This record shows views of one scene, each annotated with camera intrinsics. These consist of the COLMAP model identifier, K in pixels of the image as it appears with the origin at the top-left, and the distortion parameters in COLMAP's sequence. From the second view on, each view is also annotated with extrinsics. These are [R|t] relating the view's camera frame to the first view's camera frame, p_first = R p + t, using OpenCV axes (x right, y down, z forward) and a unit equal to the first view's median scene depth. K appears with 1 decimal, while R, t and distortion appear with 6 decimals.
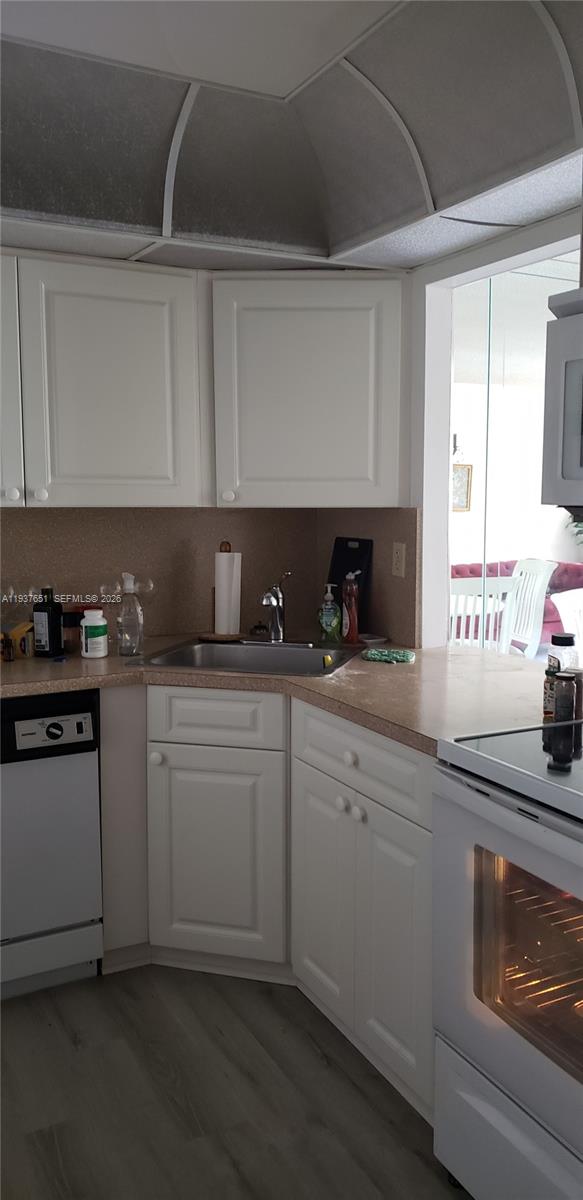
lens RADIAL K [[946.4, 0, 291.7], [0, 946.4, 595.7], [0, 0, 1]] dist [0.049816, -0.056802]
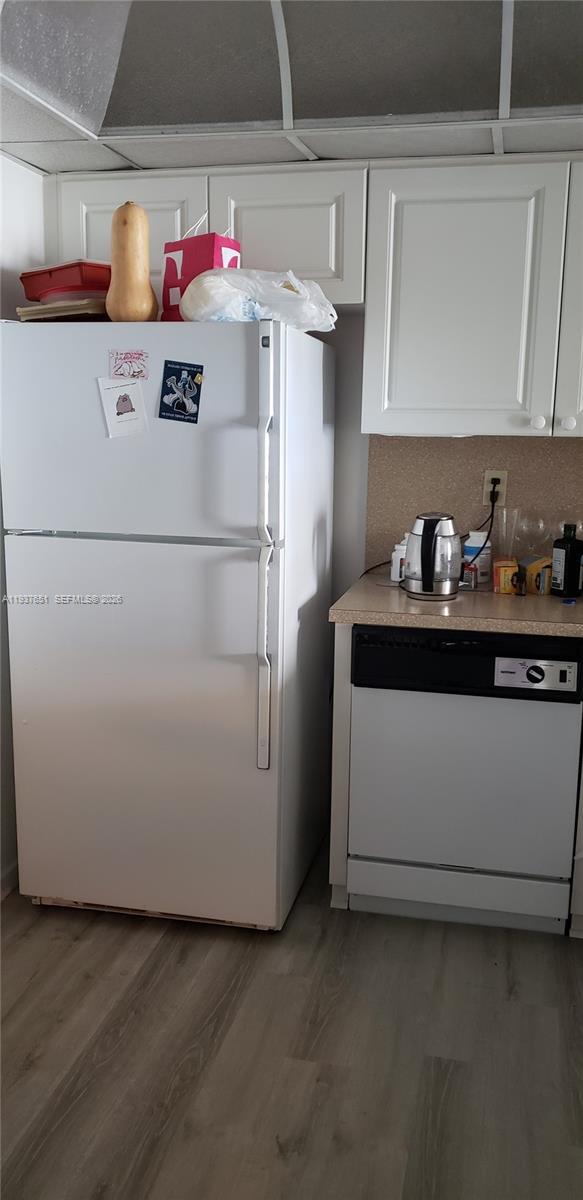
lens RADIAL K [[946.9, 0, 291.5], [0, 946.9, 600.0], [0, 0, 1]] dist [0.124877, -0.268010]
pose [[0.764287, 0.136222, -0.630324, 0.141592], [-0.084316, 0.990153, 0.111751, -0.016263], [0.639340, -0.032263, 0.768247, 0.098289]]
